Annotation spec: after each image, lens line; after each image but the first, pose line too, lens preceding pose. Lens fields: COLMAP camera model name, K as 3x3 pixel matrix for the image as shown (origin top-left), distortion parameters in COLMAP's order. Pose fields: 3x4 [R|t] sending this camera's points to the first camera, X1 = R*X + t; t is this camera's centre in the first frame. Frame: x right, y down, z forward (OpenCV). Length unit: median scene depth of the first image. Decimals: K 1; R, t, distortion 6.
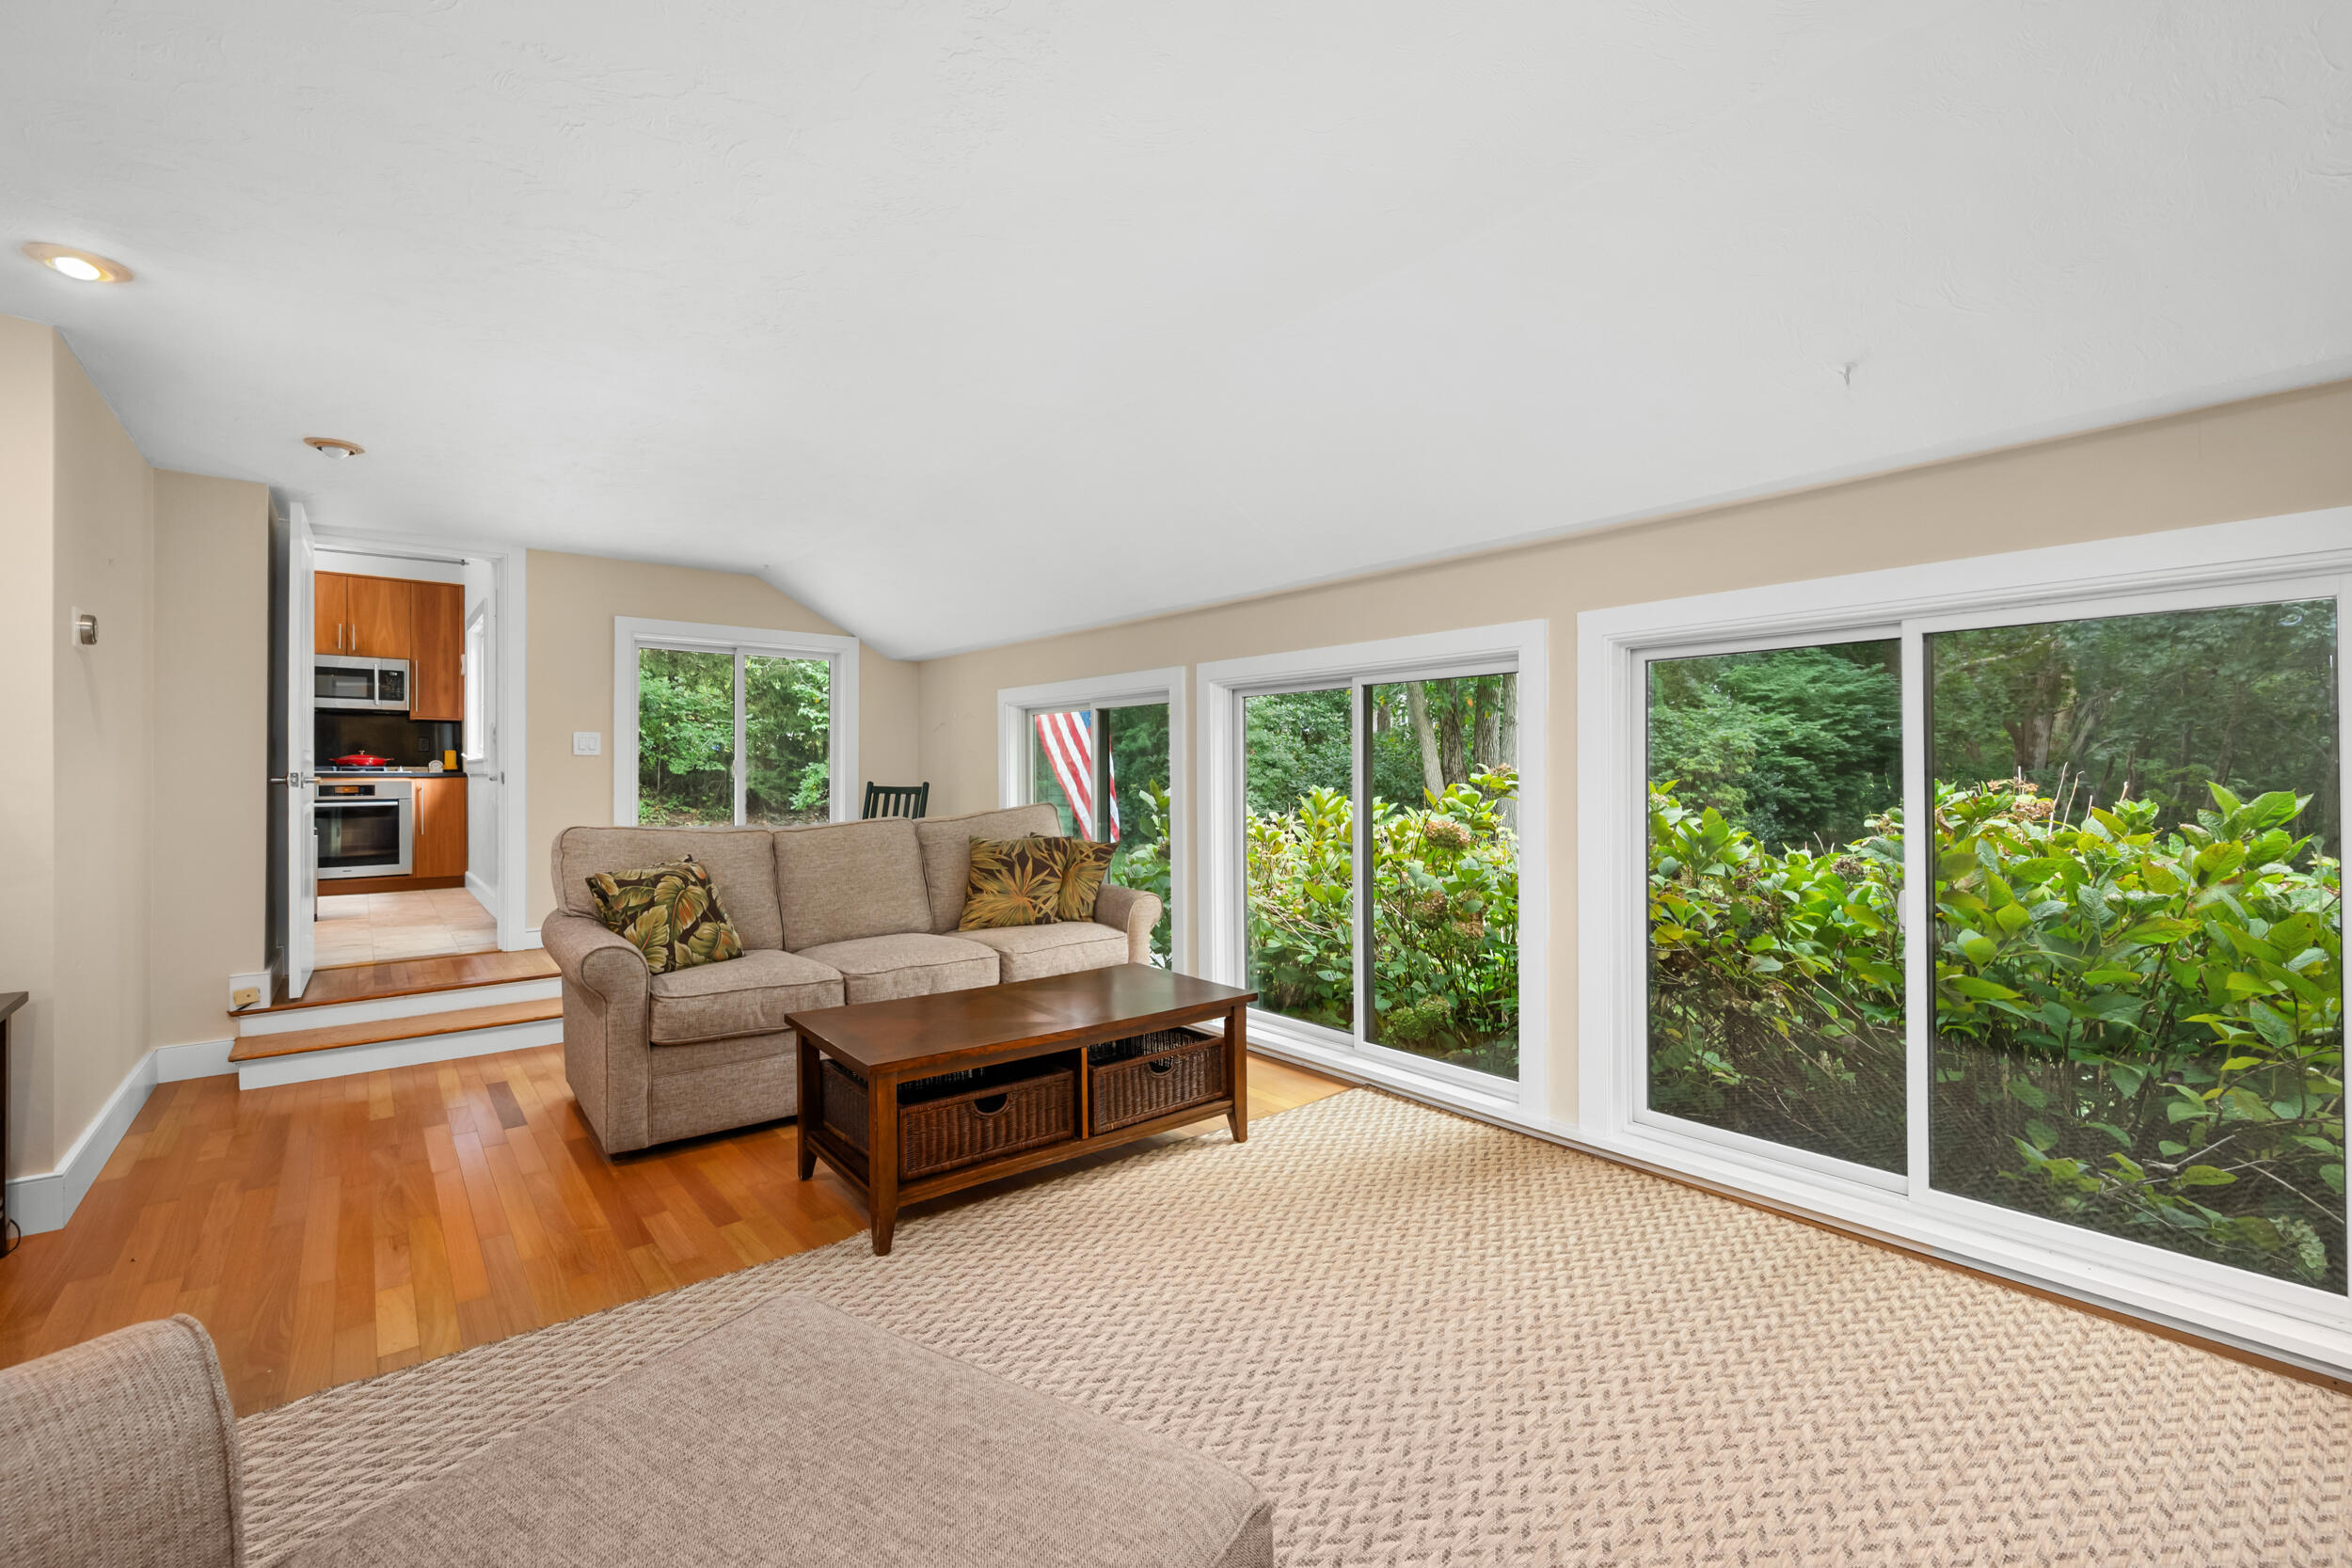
lens RADIAL K [[966.7, 0, 1176.0], [0, 966.7, 784.0], [0, 0, 1]] dist [0.000771, 0.000074]
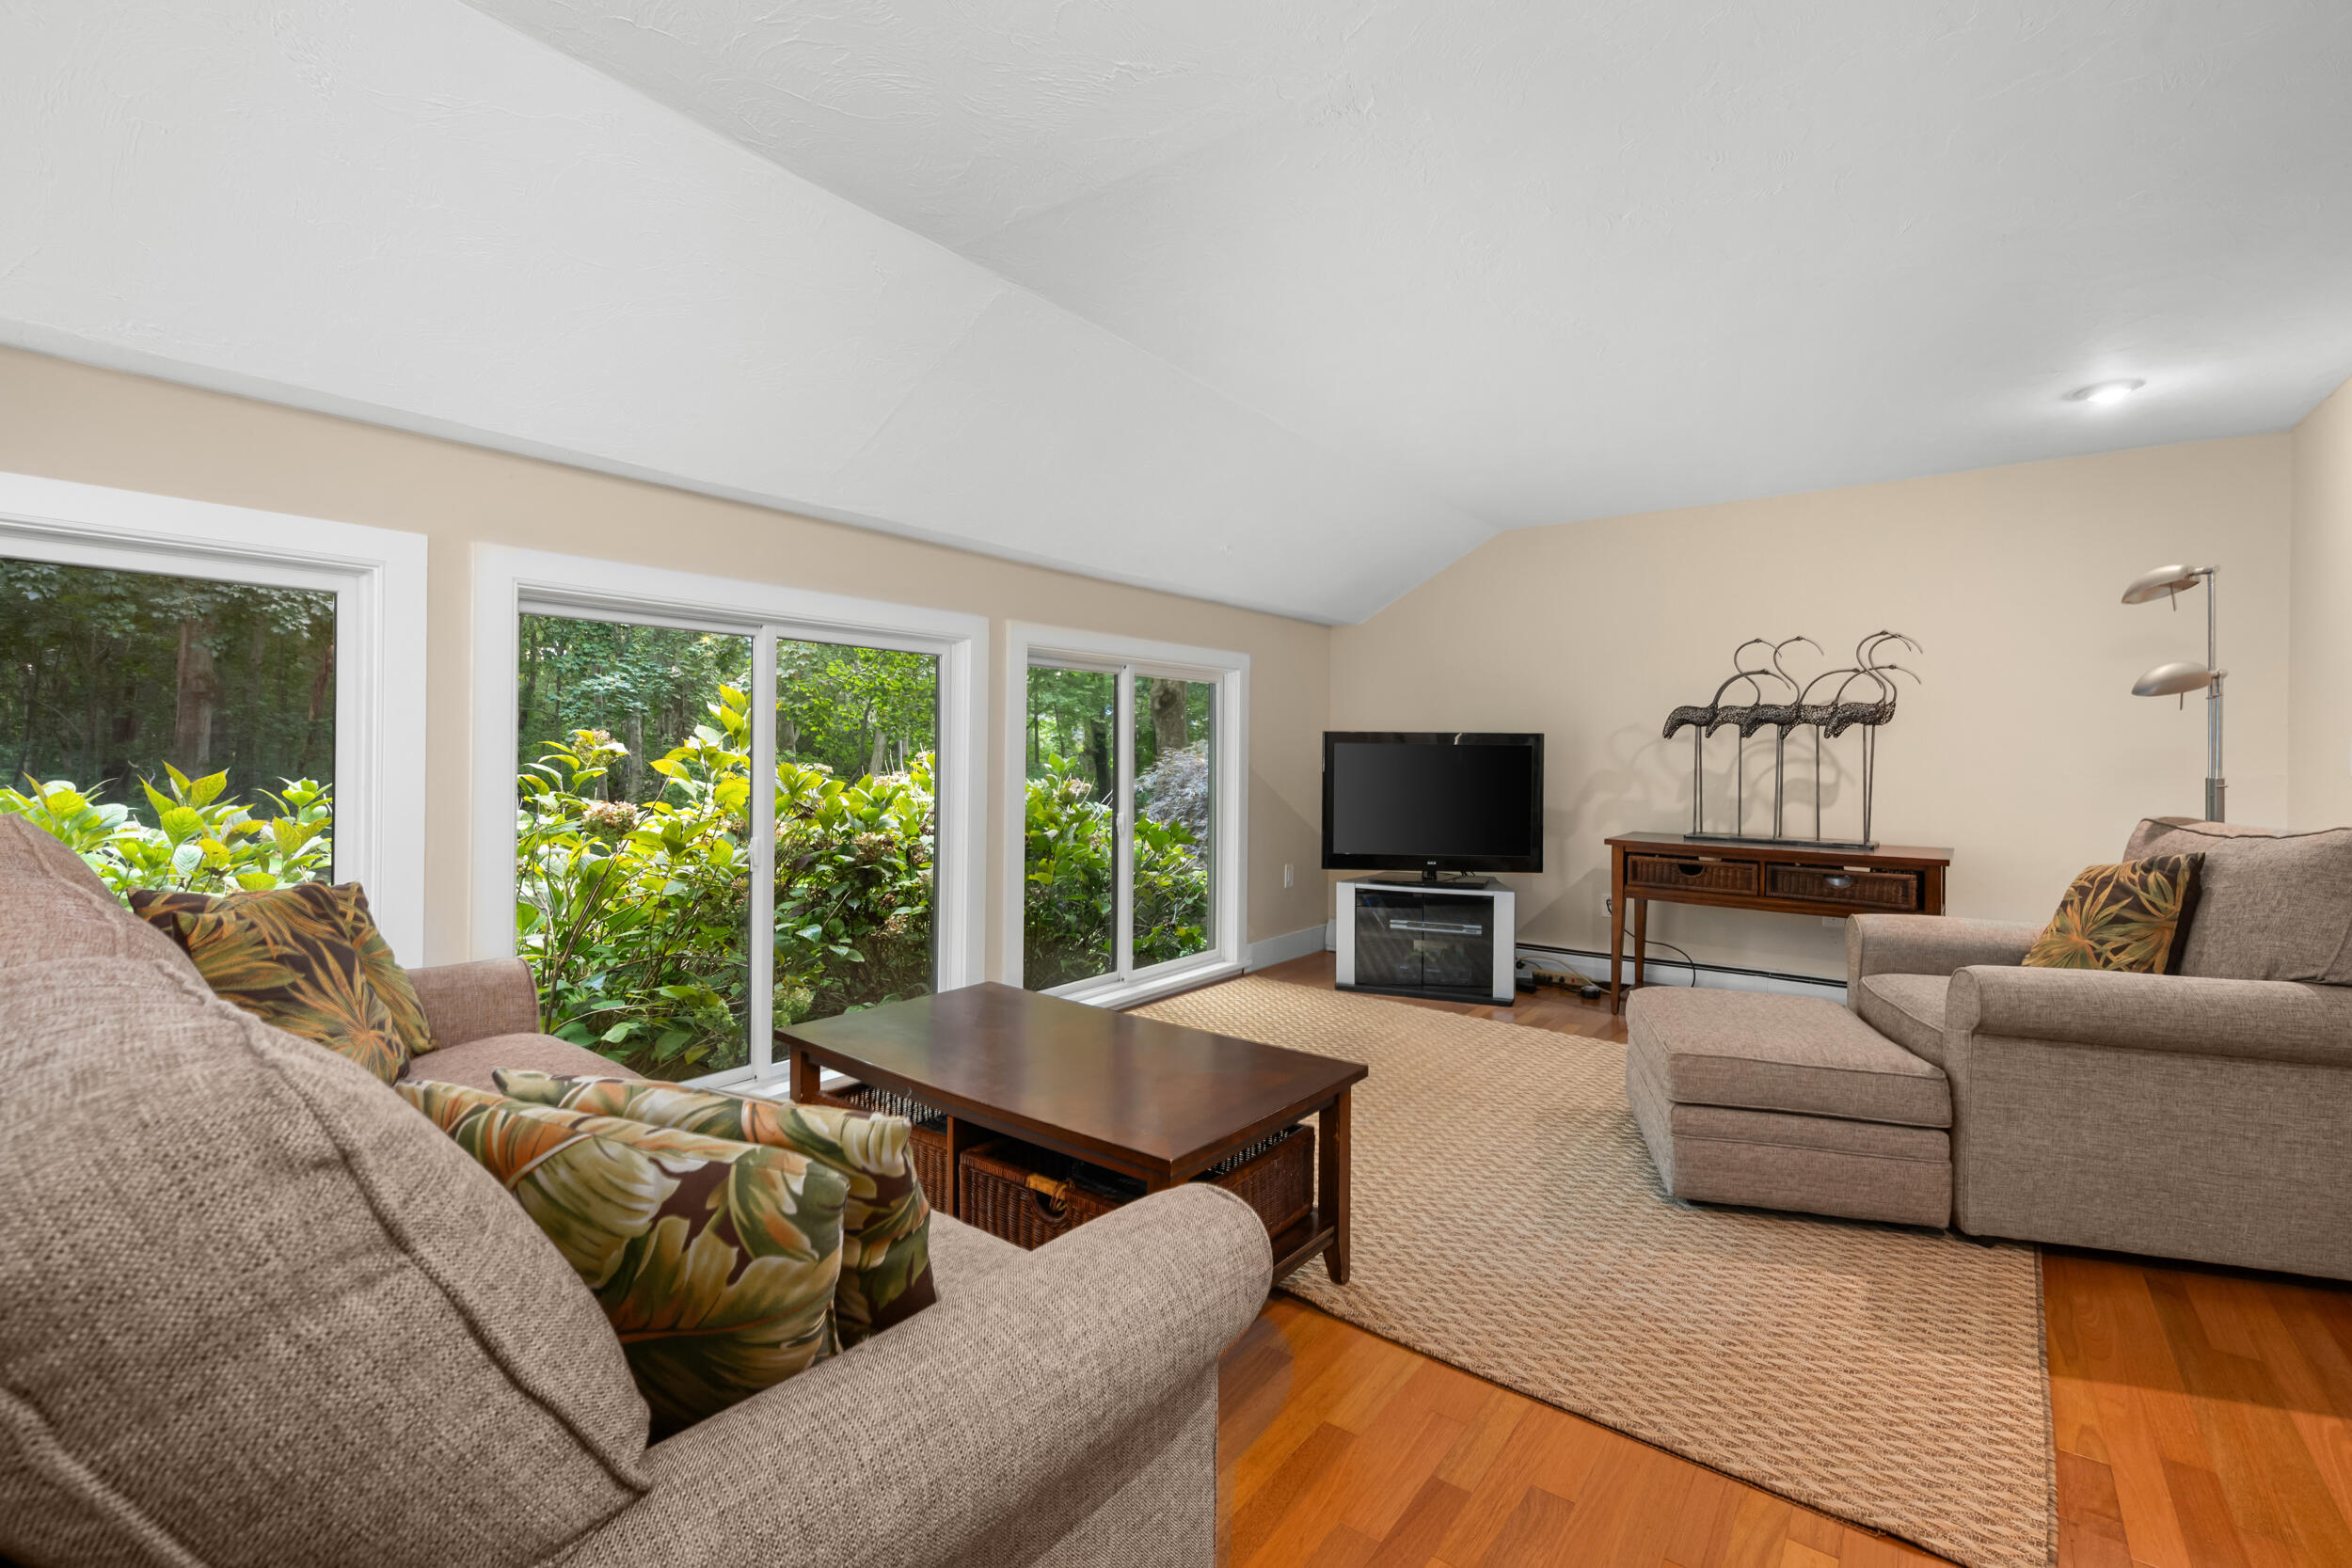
lens RADIAL K [[1026.5, 0, 1179.6], [0, 1026.5, 751.6], [0, 0, 1]] dist [-0.000256, -0.000107]
pose [[-0.226673, 0.006274, 0.973951, -0.627398], [-0.006494, 0.999947, -0.007953, 0.001907], [-0.973949, -0.008128, -0.226620, 0.712368]]
